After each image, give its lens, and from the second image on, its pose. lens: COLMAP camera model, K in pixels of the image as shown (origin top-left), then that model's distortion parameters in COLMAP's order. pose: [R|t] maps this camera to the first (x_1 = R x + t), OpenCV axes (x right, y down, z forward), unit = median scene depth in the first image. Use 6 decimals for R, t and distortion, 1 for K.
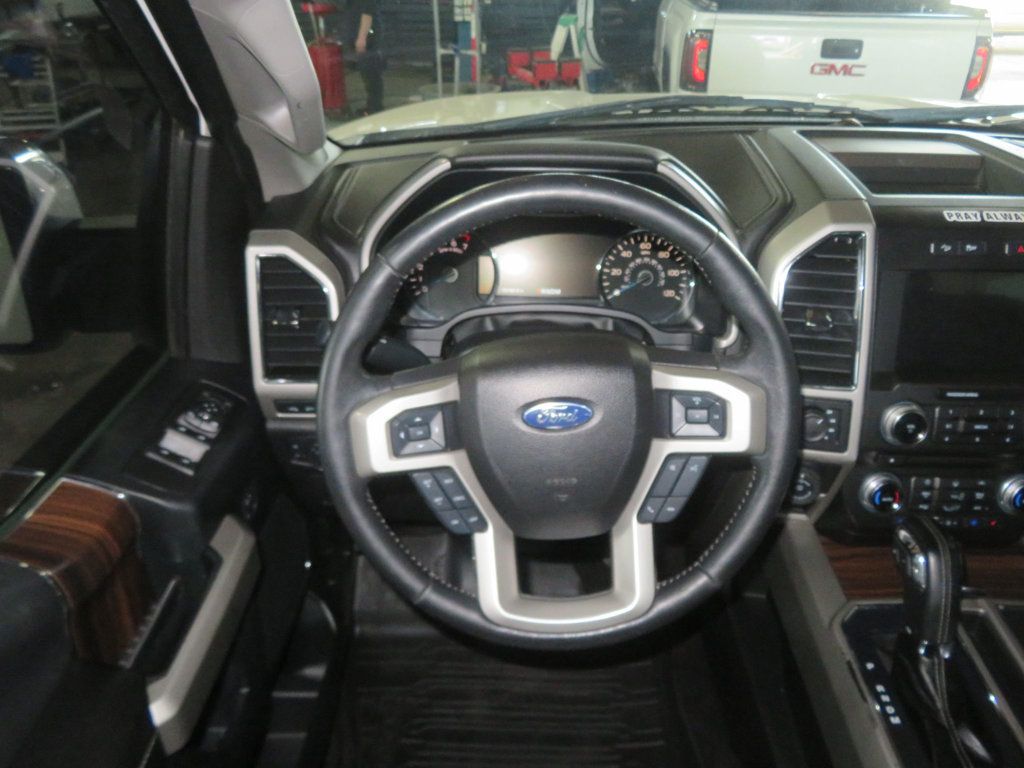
lens RADIAL K [[841.0, 0, 512.0], [0, 841.0, 384.0], [0, 0, 1]] dist [-0.004615, -0.008527]
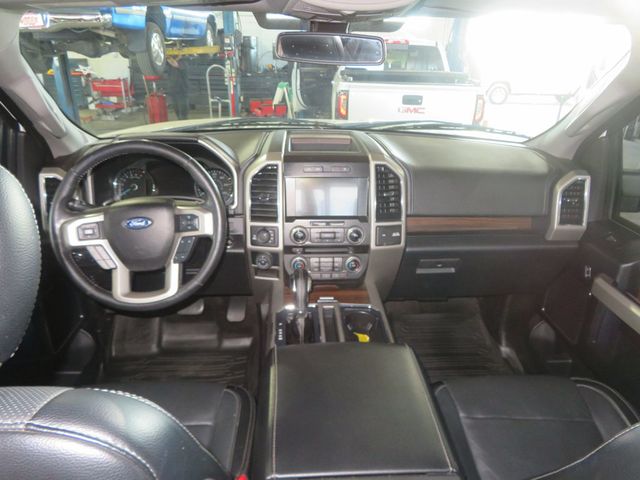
lens RADIAL K [[467.4, 0, 320.0], [0, 467.4, 240.0], [0, 0, 1]] dist [-0.044653, -0.000883]
pose [[0.993238, -0.028818, 0.112462, 0.355348], [0.038439, 0.995695, -0.084340, 0.181911], [-0.109548, 0.088093, 0.990070, -0.444934]]
